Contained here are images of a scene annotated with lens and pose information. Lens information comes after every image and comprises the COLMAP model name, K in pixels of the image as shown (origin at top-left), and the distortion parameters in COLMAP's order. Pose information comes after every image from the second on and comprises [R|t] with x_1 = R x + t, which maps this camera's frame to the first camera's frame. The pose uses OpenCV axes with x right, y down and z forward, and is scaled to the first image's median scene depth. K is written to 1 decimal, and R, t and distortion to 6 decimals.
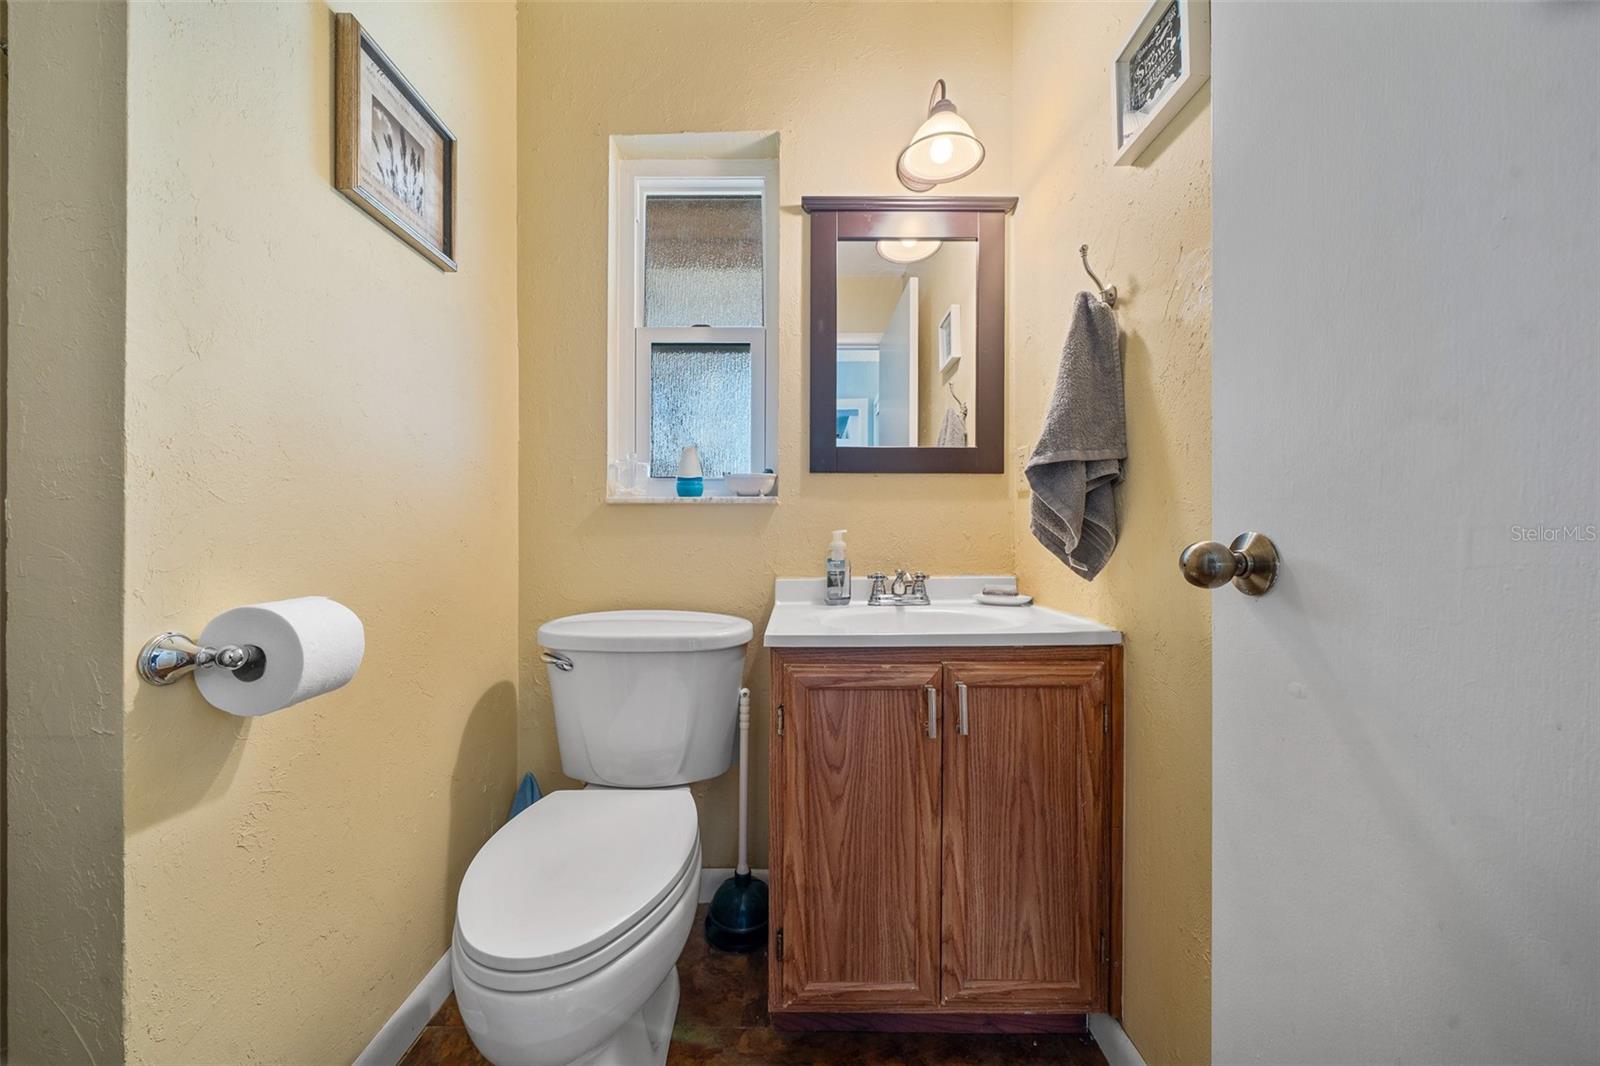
lens RADIAL K [[540.6, 0, 775.7], [0, 540.6, 530.6], [0, 0, 1]] dist [-0.001524, -0.000108]
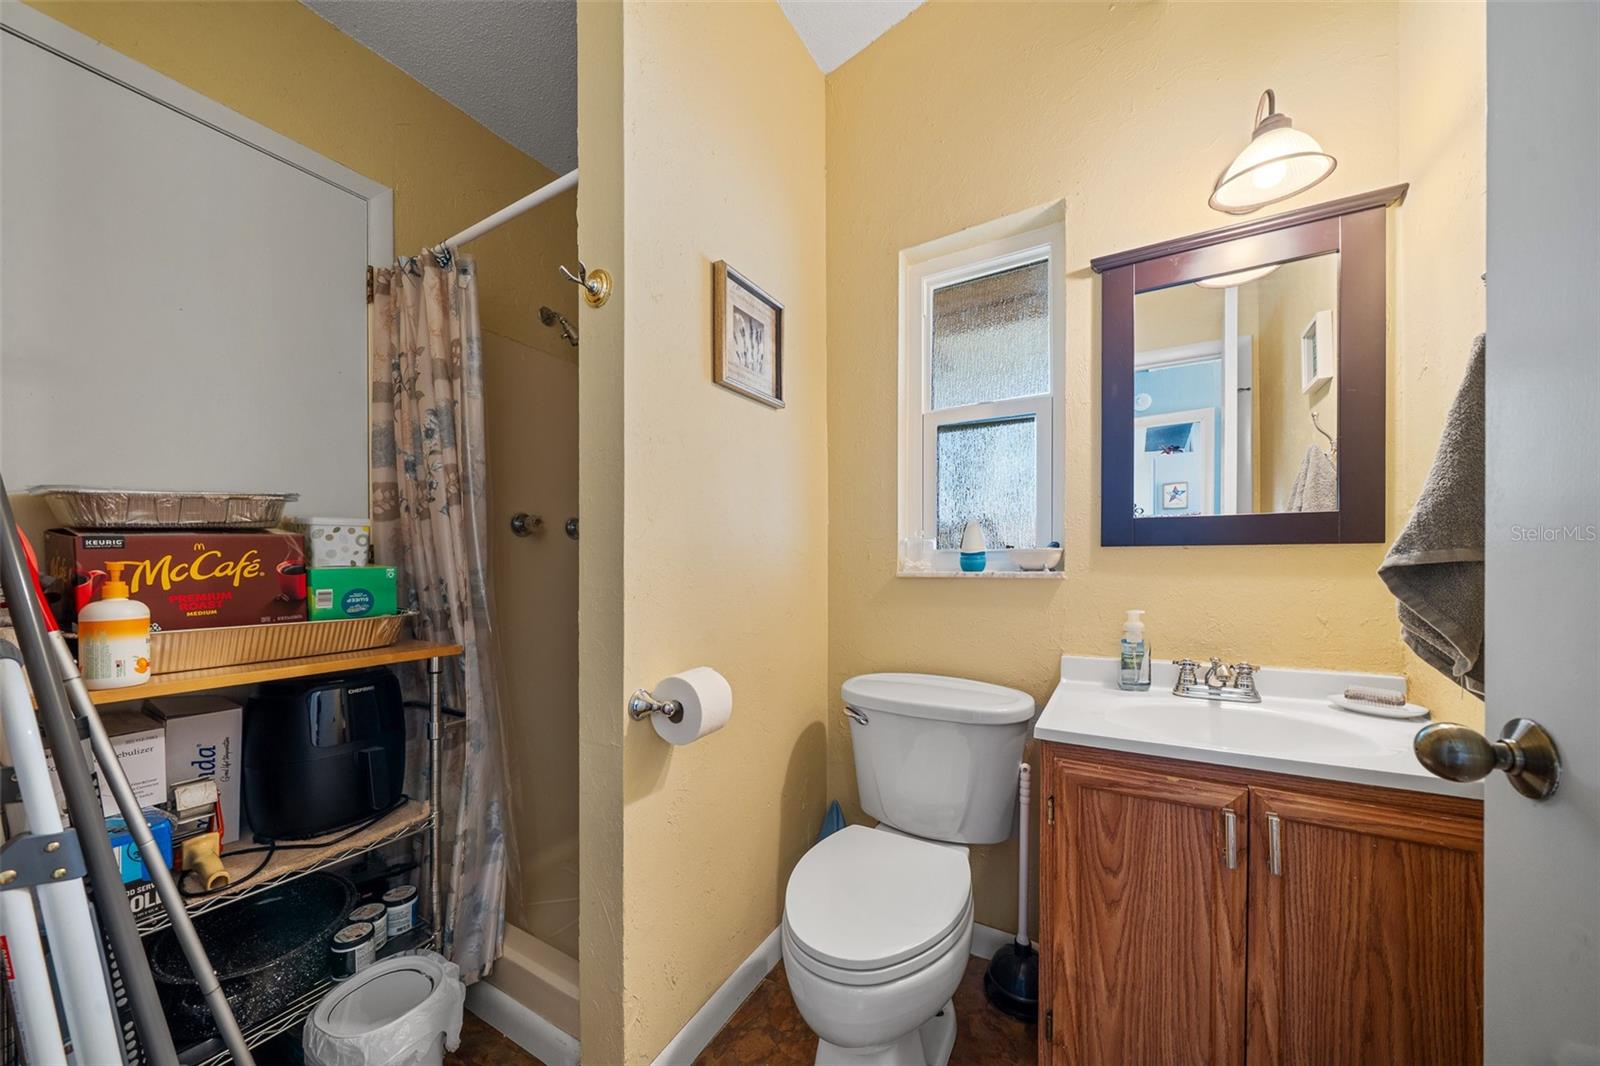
lens RADIAL K [[545.2, 0, 798.3], [0, 545.2, 544.5], [0, 0, 1]] dist [-0.001984, -0.000051]
pose [[0.875303, -0.007596, -0.483515, 0.081006], [0.001283, 0.999910, -0.013386, -0.131784], [0.483573, 0.011097, 0.875234, -0.147011]]
